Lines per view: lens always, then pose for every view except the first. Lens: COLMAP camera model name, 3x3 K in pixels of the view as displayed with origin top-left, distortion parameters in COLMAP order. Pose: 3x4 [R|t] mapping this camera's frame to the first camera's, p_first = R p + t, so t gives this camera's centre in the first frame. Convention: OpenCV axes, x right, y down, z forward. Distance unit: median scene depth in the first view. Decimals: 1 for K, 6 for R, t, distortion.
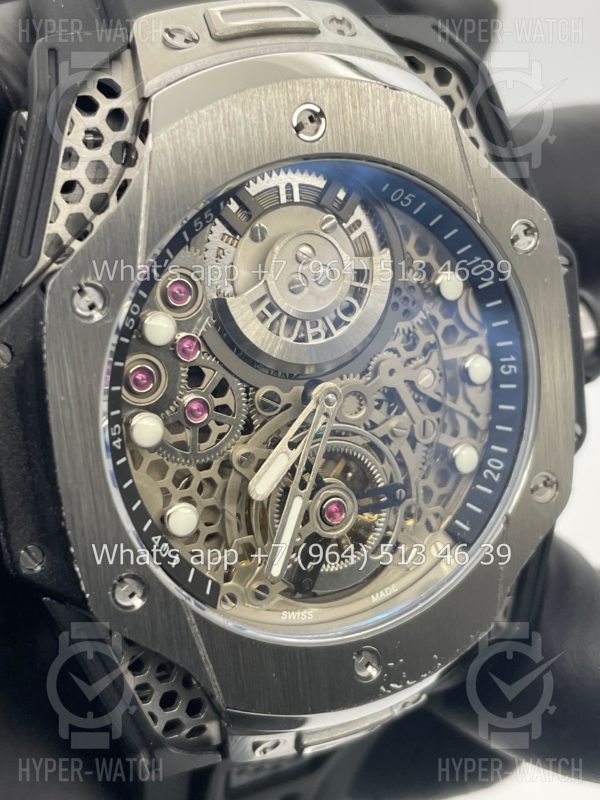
lens RADIAL K [[1257.6, 0, 300.0], [0, 1257.6, 400.0], [0, 0, 1]] dist [0.224208, -1.147224]
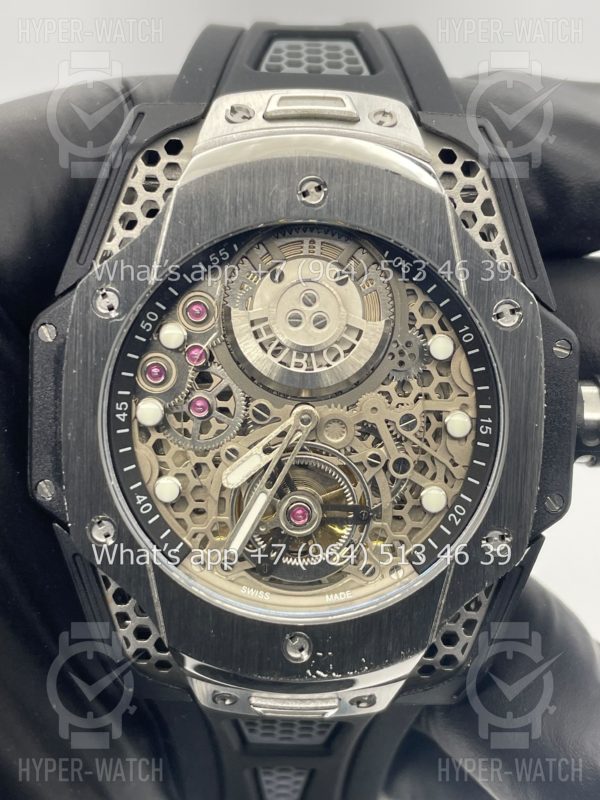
lens RADIAL K [[1257.6, 0, 300.0], [0, 1257.6, 400.0], [0, 0, 1]] dist [0.224208, -1.147224]
pose [[0.901583, 0.179880, -0.393436, 0.483981], [-0.202390, 0.979172, -0.016111, 0.001612], [0.382344, 0.094153, 0.919211, -0.106291]]
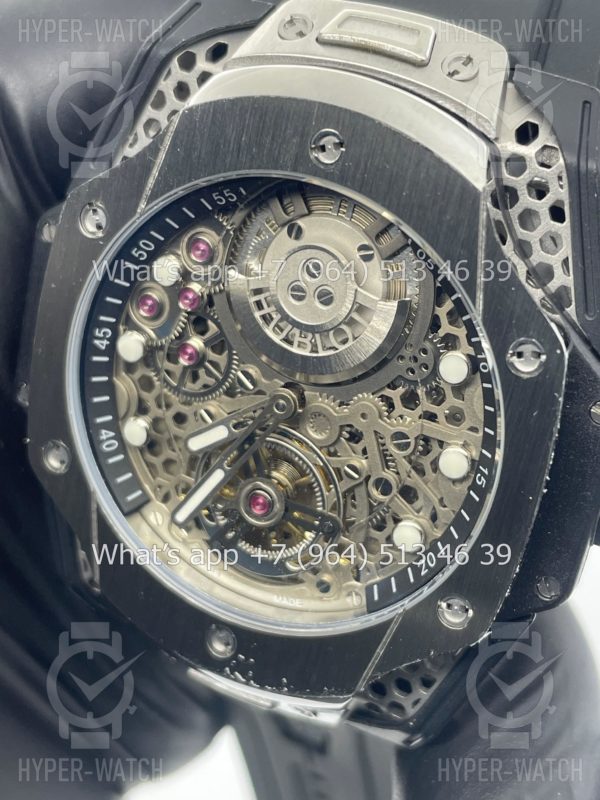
lens RADIAL K [[1257.6, 0, 300.0], [0, 1257.6, 400.0], [0, 0, 1]] dist [0.224208, -1.147224]
pose [[0.618845, 0.482848, -0.619588, 0.664718], [-0.401399, 0.872393, 0.278942, -0.296038], [0.675211, 0.076080, 0.733691, 0.251360]]
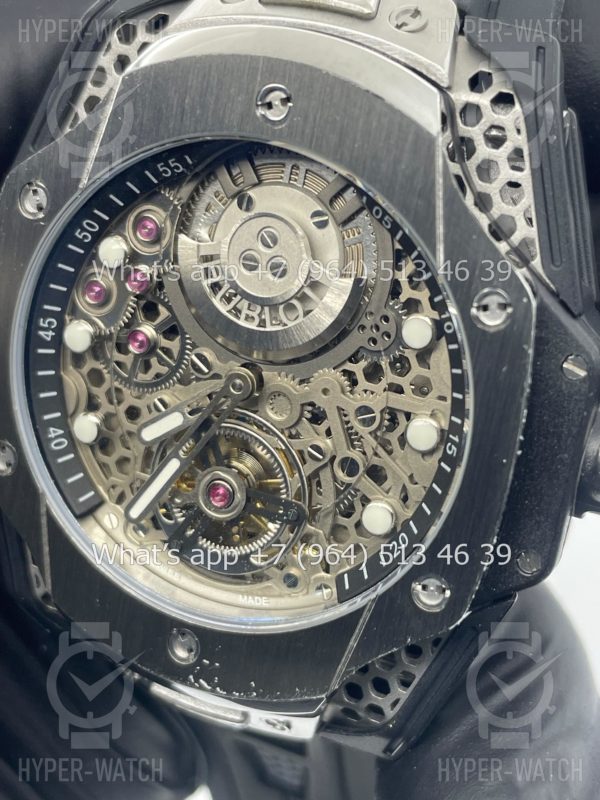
lens RADIAL K [[1257.6, 0, 300.0], [0, 1257.6, 400.0], [0, 0, 1]] dist [0.224208, -1.147224]
pose [[0.649635, 0.405337, -0.643176, 0.681482], [-0.370729, 0.907505, 0.197468, -0.199172], [0.663727, 0.110162, 0.739818, 0.308971]]
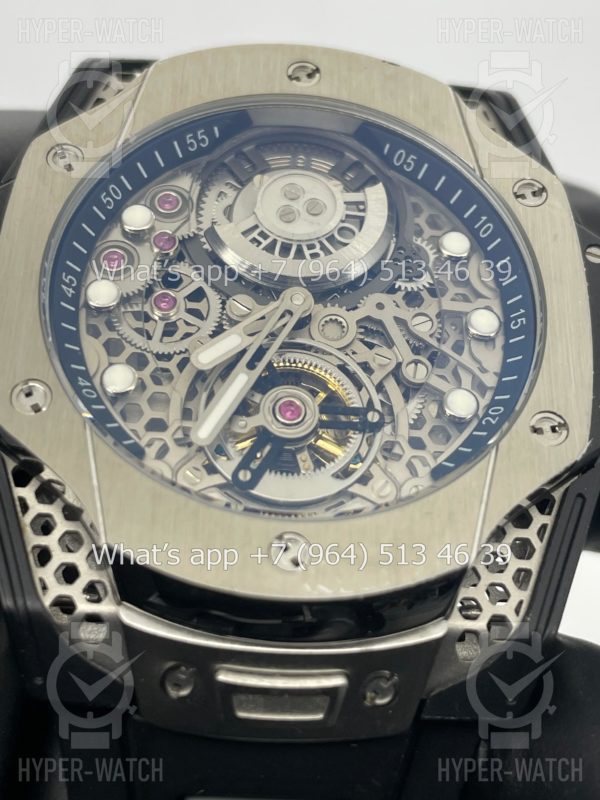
lens RADIAL K [[1257.6, 0, 300.0], [0, 1257.6, 400.0], [0, 0, 1]] dist [0.224208, -1.147224]
pose [[0.930145, -0.051113, -0.363618, 0.371725], [-0.183714, 0.792631, -0.581365, 0.620298], [0.317931, 0.607555, 0.727871, 0.337425]]
